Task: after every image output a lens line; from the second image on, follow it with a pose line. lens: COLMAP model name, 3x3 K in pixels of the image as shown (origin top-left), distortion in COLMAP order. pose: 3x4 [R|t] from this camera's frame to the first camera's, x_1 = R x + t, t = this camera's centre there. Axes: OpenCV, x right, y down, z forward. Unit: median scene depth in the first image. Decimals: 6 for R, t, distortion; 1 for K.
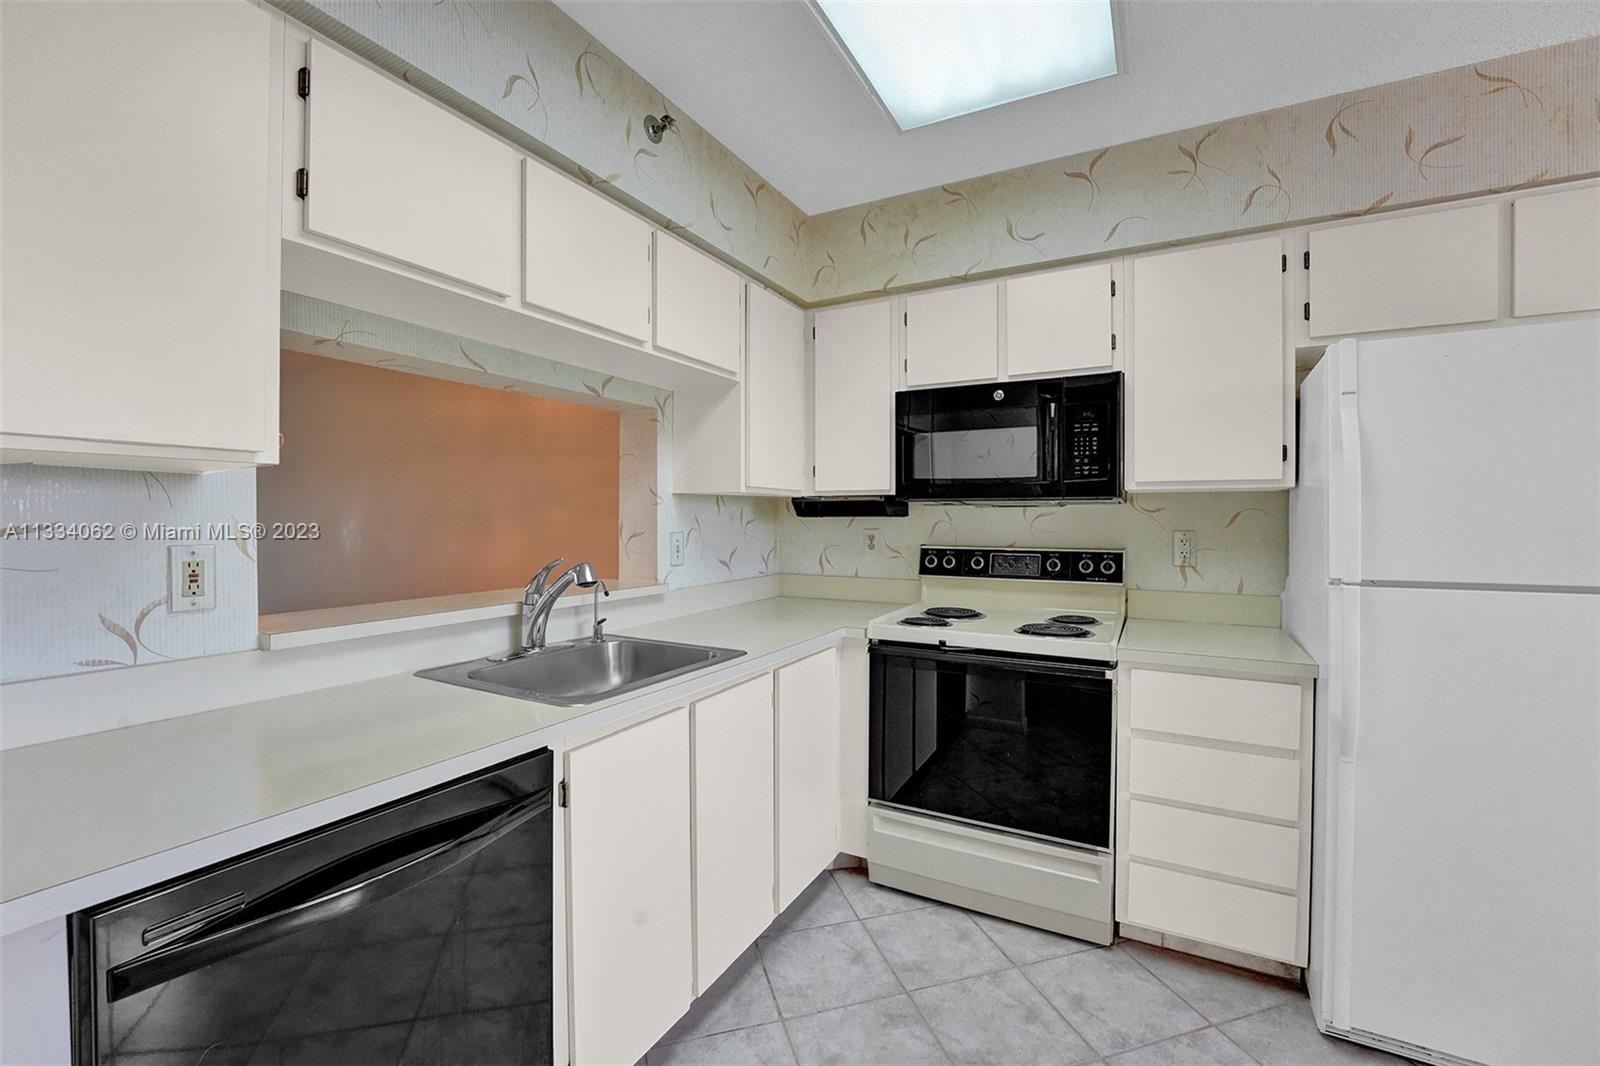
lens RADIAL K [[668.4, 0, 800.8], [0, 668.4, 525.0], [0, 0, 1]] dist [-0.020179, 0.000376]
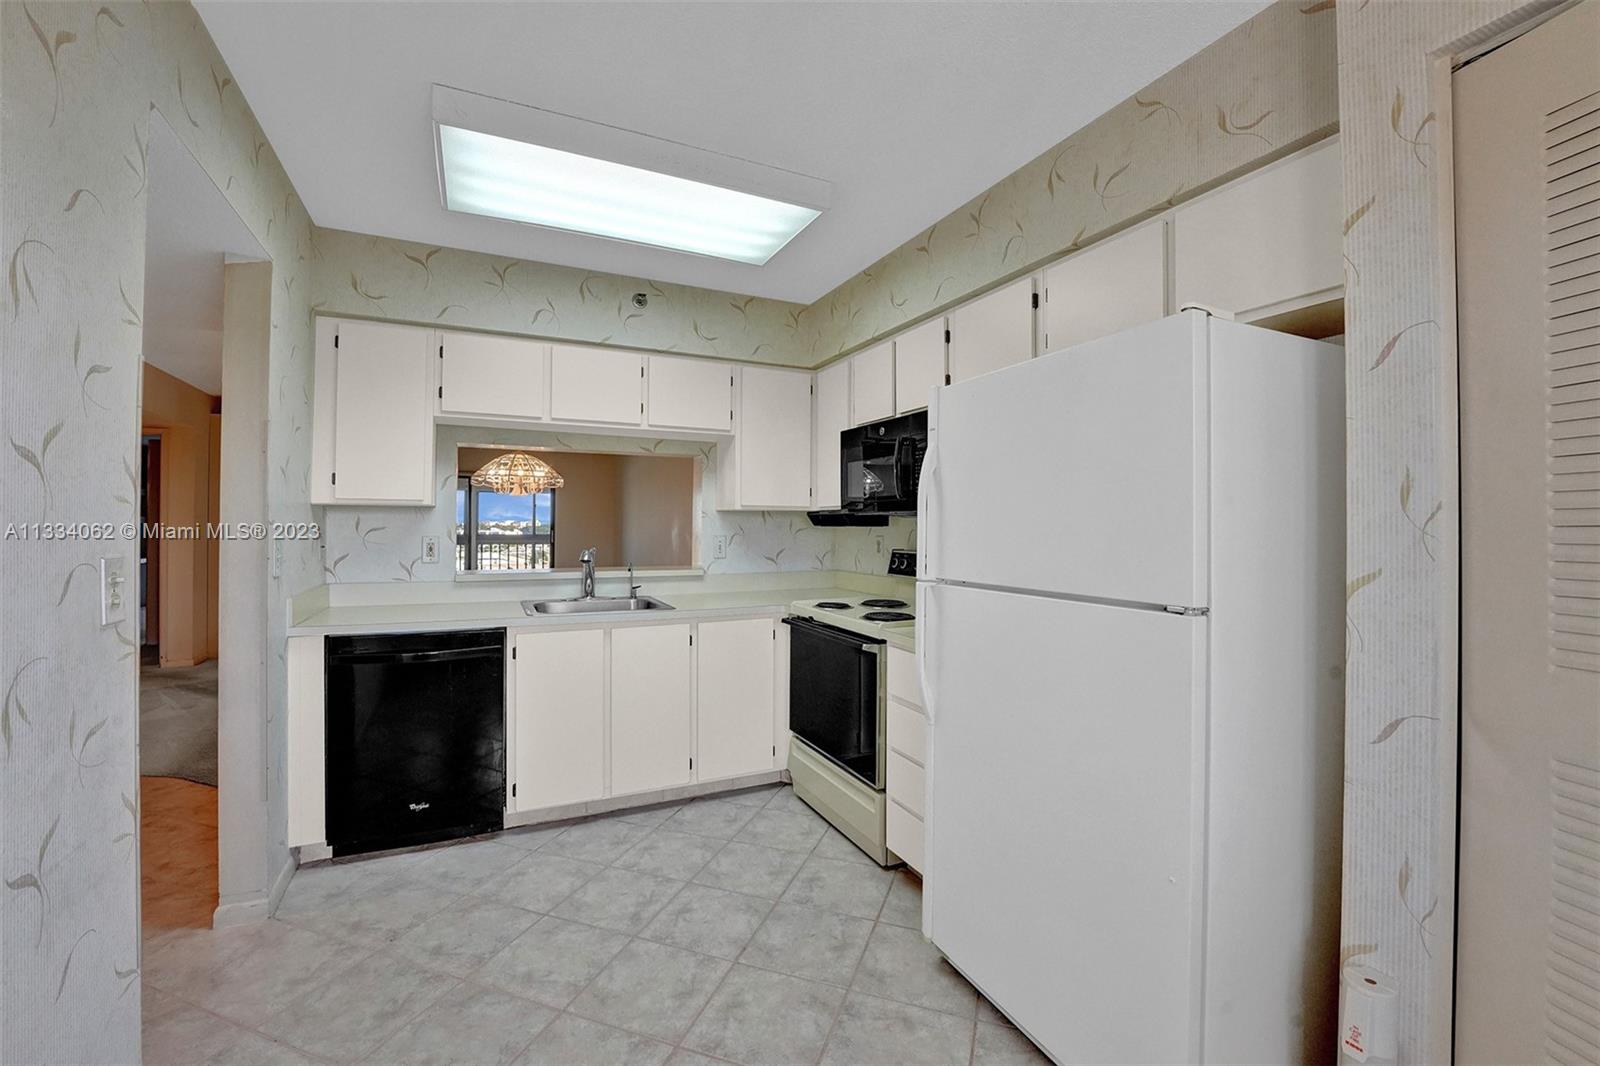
lens RADIAL K [[671.5, 0, 801.9], [0, 671.5, 520.3], [0, 0, 1]] dist [-0.019381, -0.000082]
pose [[0.808650, -0.000285, -0.588291, 0.987770], [-0.011515, 0.999801, -0.016313, -0.002304], [0.588178, 0.019965, 0.808485, -0.126979]]
